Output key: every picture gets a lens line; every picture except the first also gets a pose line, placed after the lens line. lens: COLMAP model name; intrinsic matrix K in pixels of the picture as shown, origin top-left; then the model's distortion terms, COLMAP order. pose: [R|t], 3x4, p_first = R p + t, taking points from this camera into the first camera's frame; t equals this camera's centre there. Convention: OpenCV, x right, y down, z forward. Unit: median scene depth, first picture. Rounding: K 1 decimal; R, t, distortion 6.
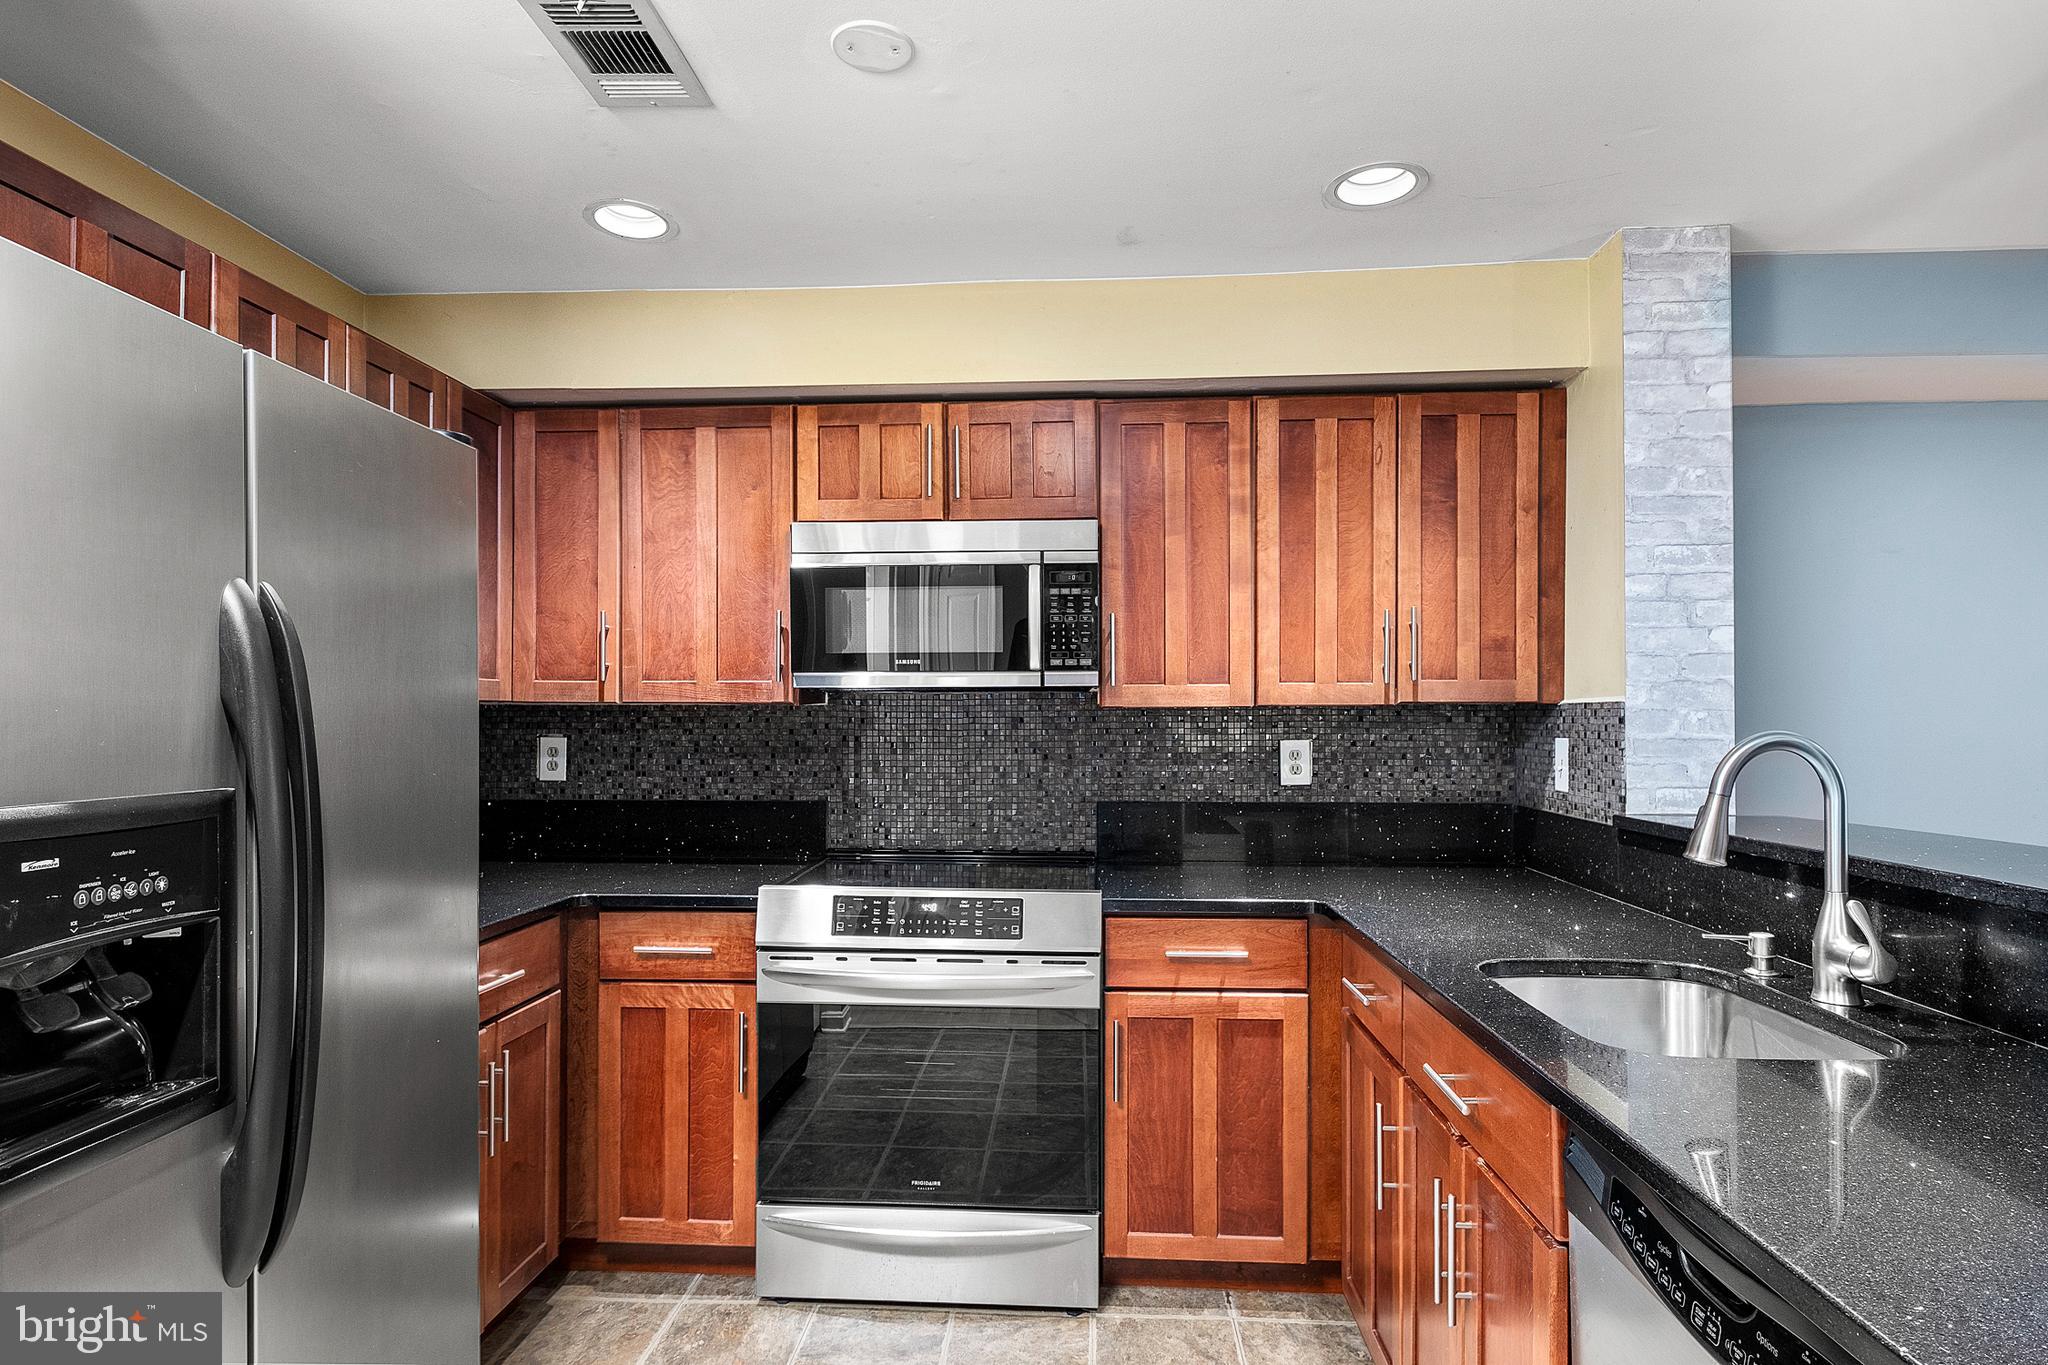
lens RADIAL K [[1102.5, 0, 1022.3], [0, 1102.5, 707.4], [0, 0, 1]] dist [0.001664, 0.000240]
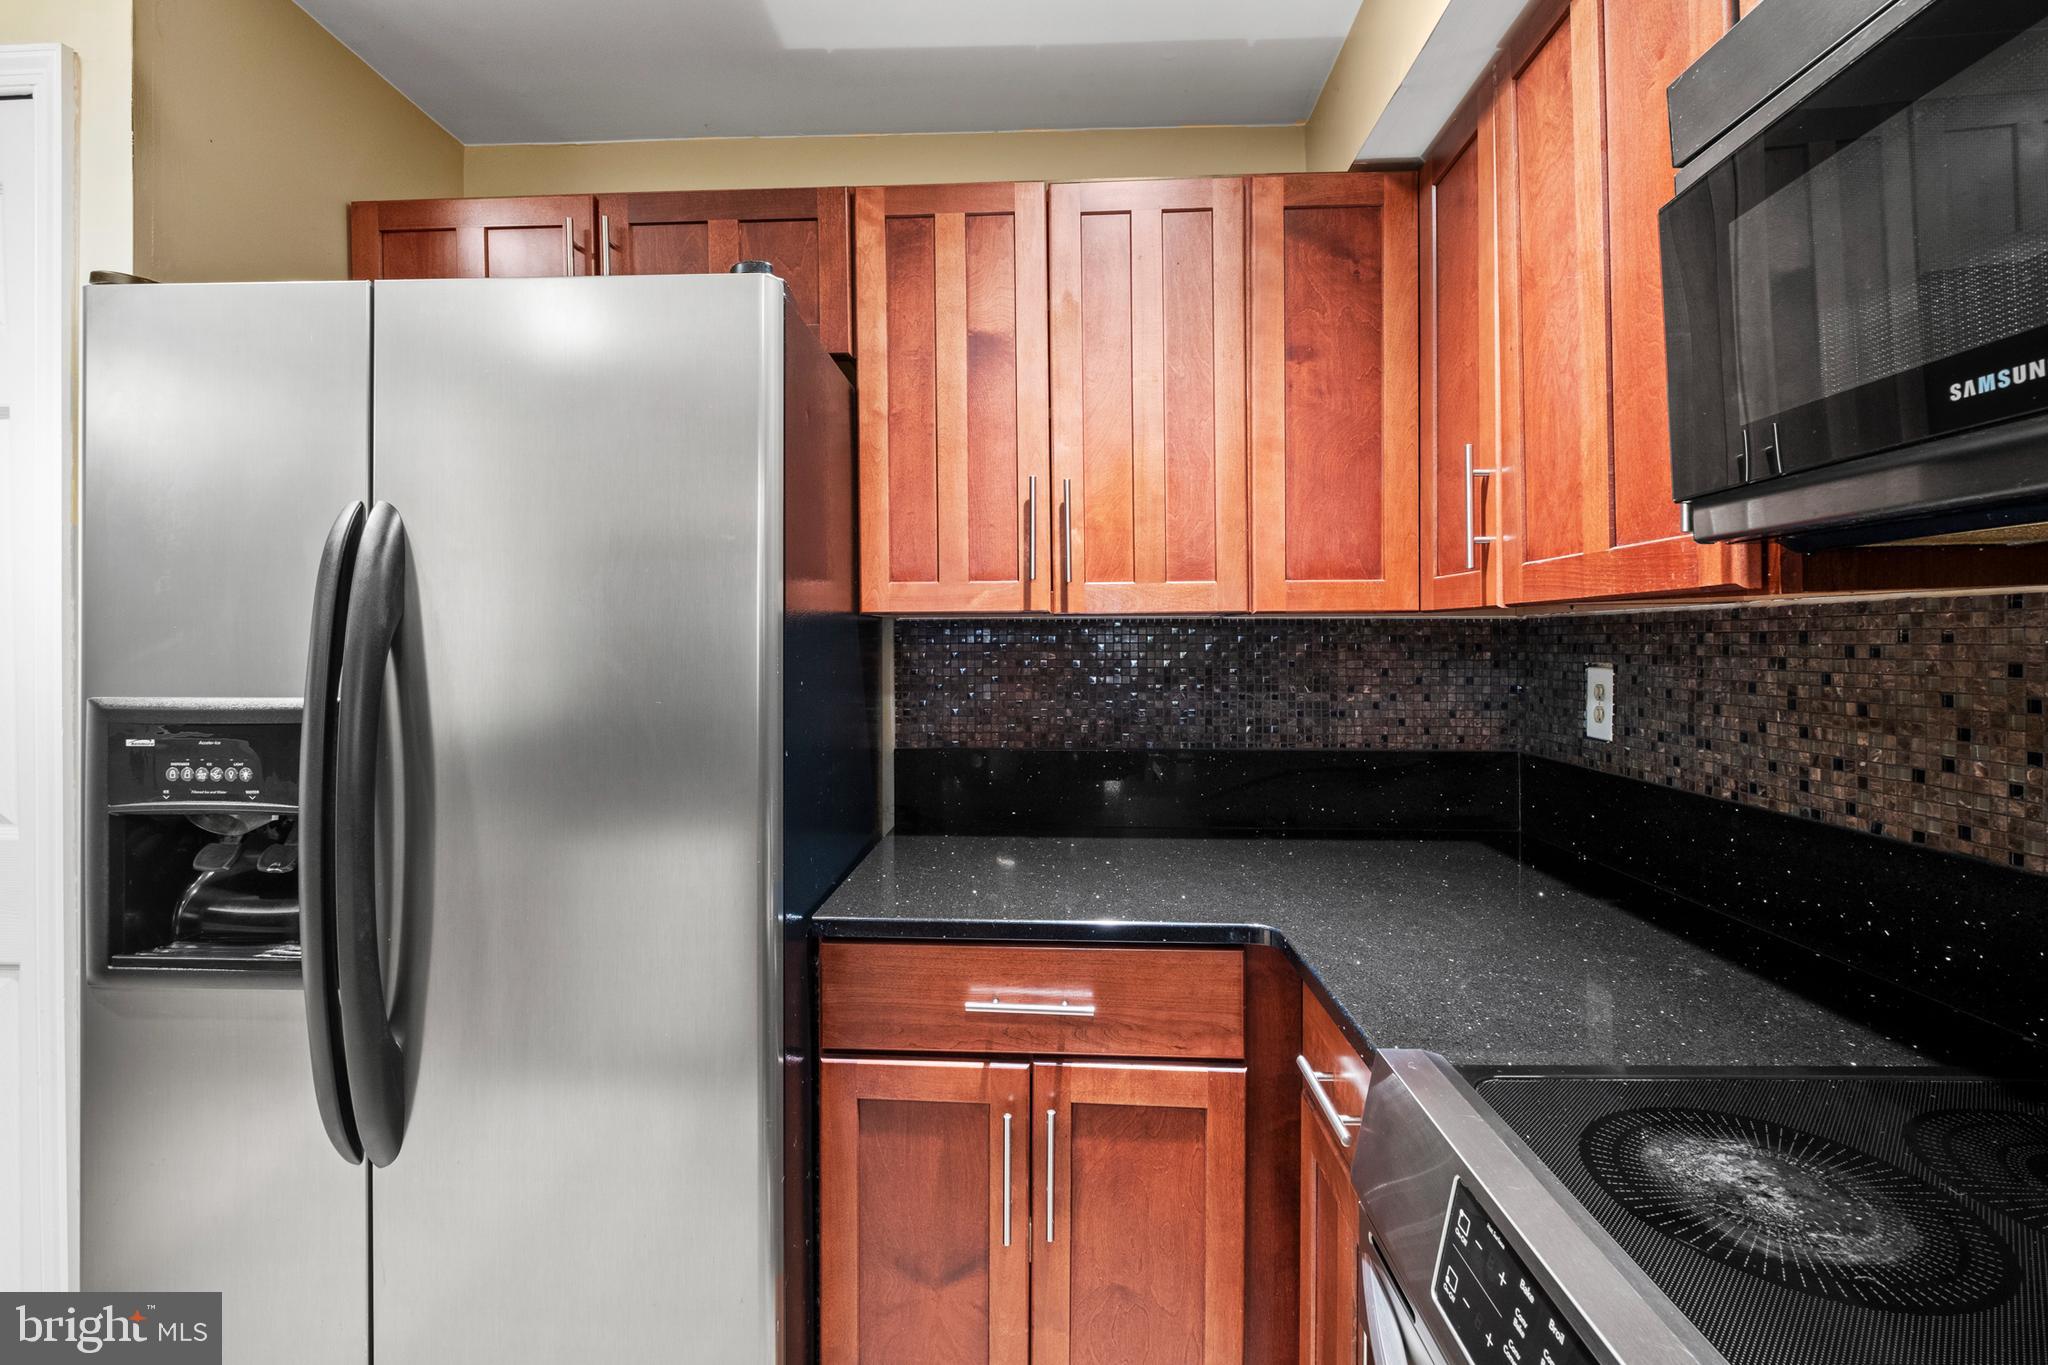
lens RADIAL K [[906.1, 0, 1024.5], [0, 906.1, 643.2], [0, 0, 1]] dist [-0.000838, 0.000187]
pose [[0.018033, -0.001541, -0.999836, 0.088719], [0.008162, 0.999966, -0.001394, 0.014252], [0.999804, -0.008136, 0.018045, 0.851069]]
